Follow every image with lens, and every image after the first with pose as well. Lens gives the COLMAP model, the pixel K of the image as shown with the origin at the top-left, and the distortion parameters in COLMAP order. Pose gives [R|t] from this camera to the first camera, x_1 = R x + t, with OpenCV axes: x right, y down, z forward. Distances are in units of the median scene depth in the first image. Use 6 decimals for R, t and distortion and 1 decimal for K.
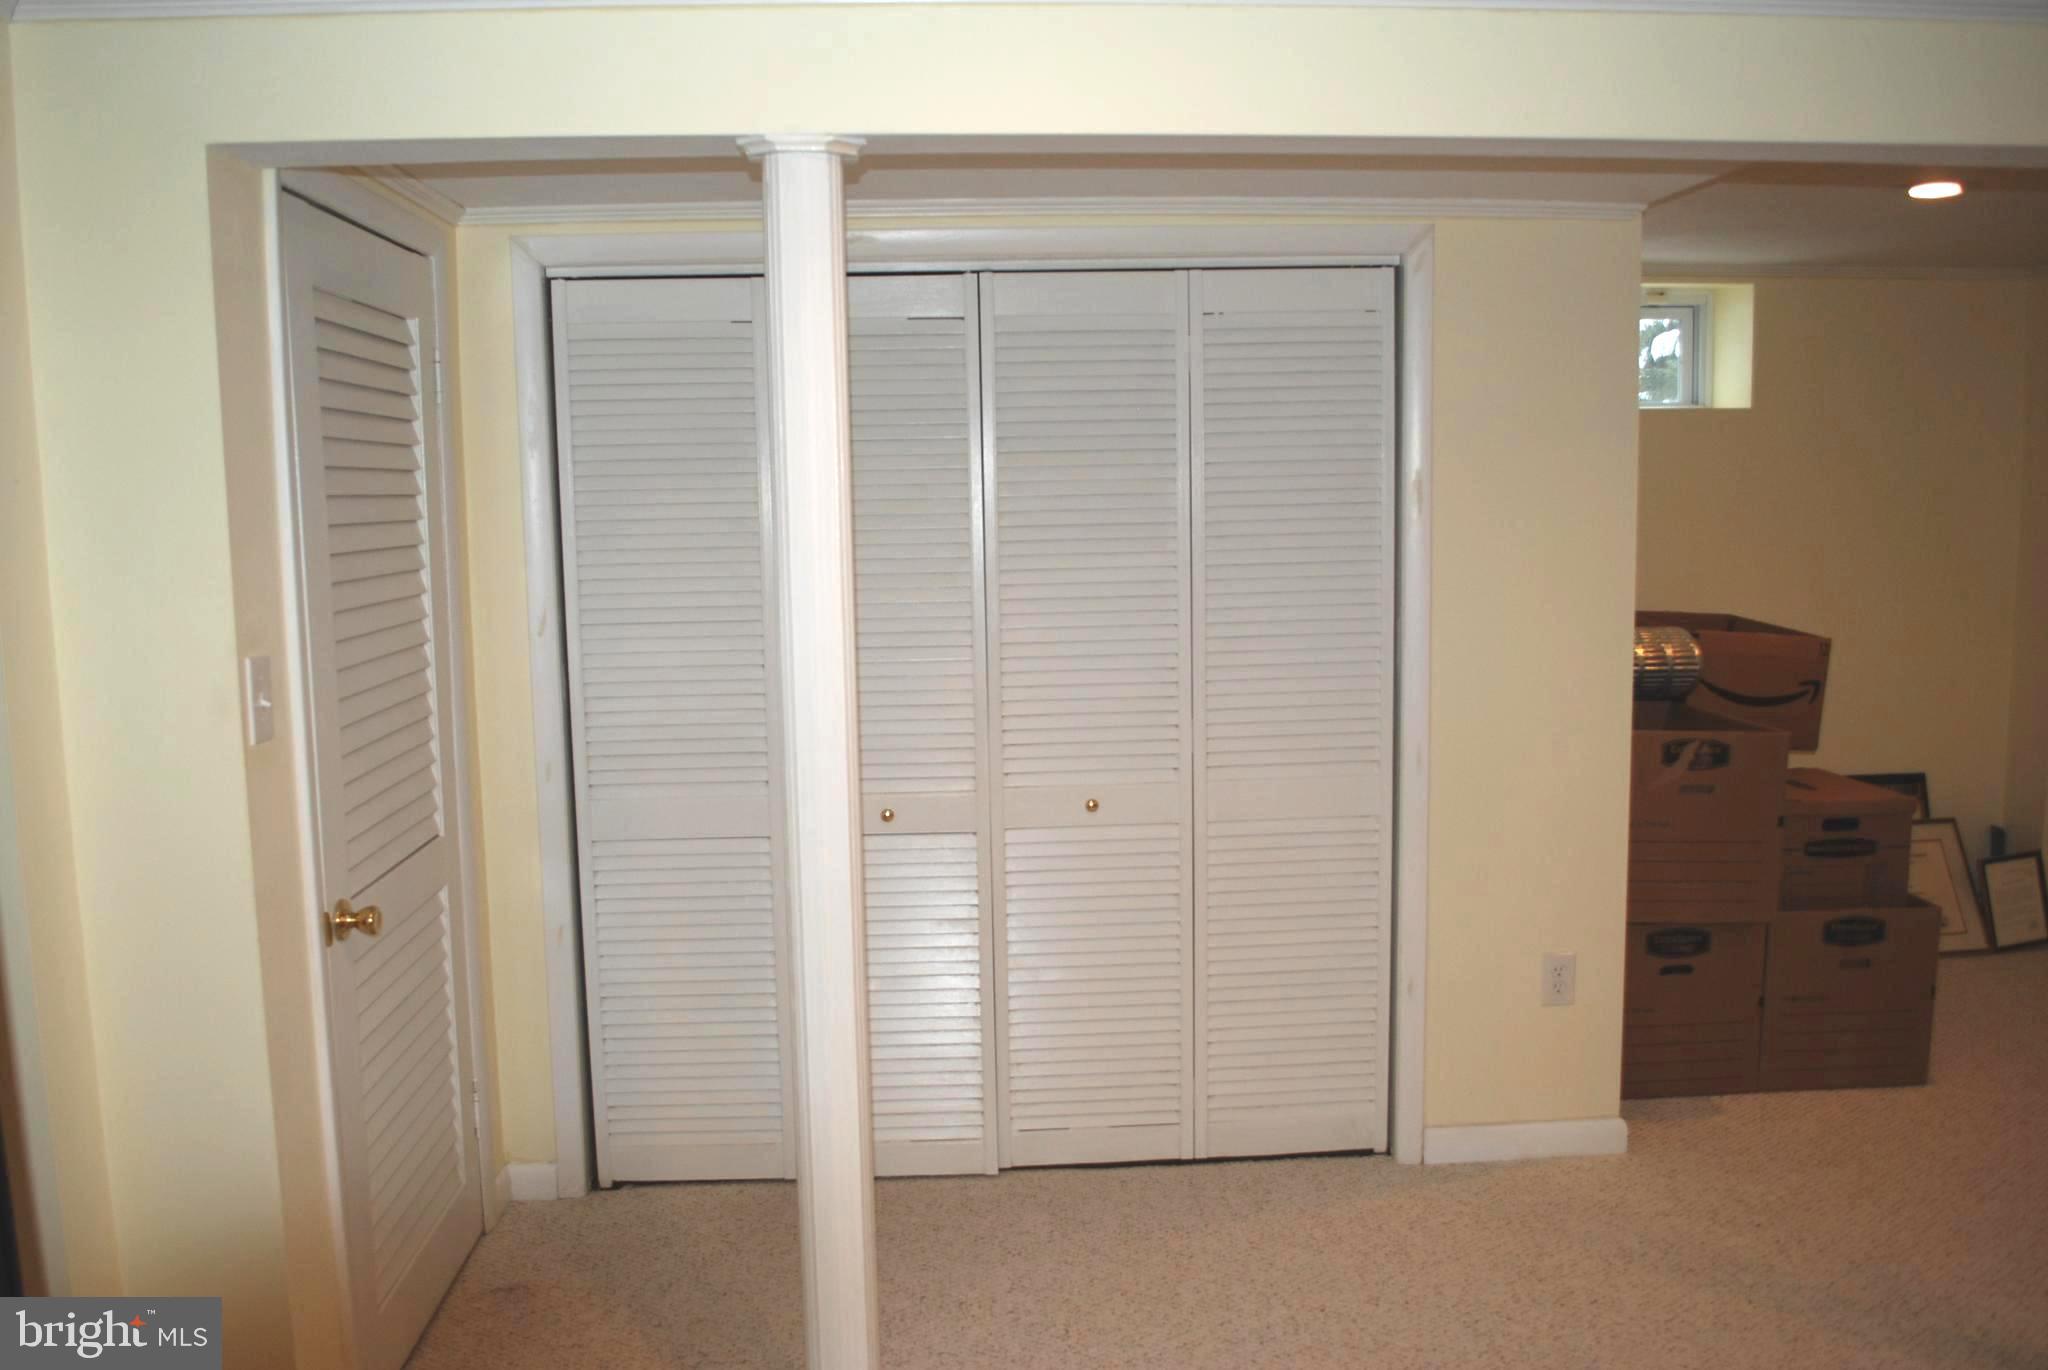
lens RADIAL K [[1619.8, 0, 996.4], [0, 1619.8, 684.1], [0, 0, 1]] dist [-0.079911, 0.009341]
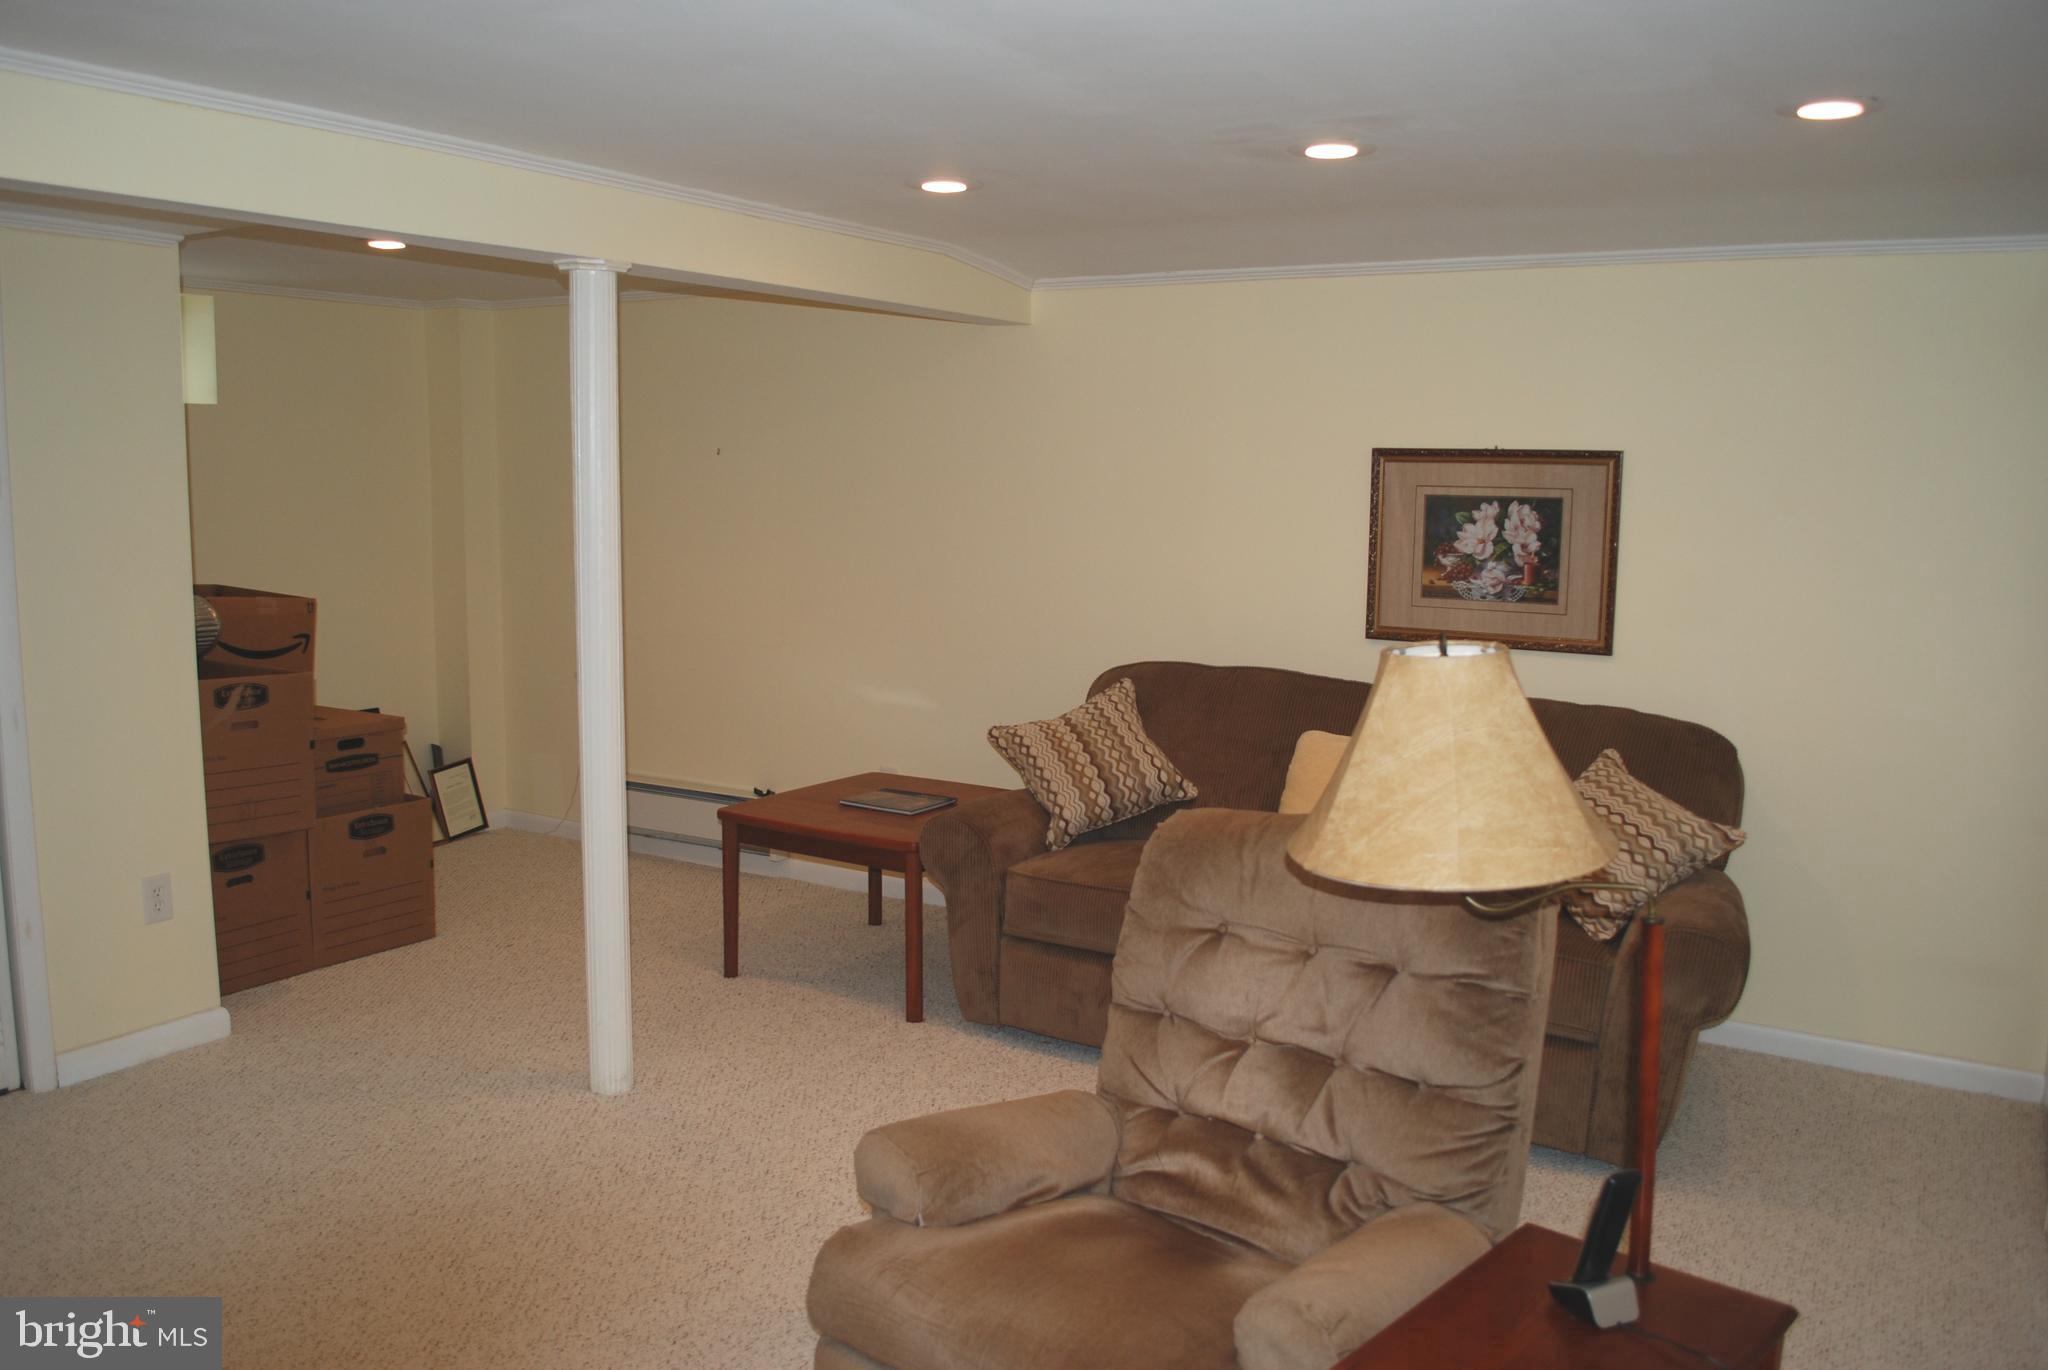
lens RADIAL K [[1619.8, 0, 996.4], [0, 1619.8, 684.1], [0, 0, 1]] dist [-0.079911, 0.009341]
pose [[0.570431, -0.086949, 0.816730, -0.205609], [0.079259, 0.995567, 0.050631, 0.018595], [-0.817513, 0.035851, 0.574794, -0.145104]]
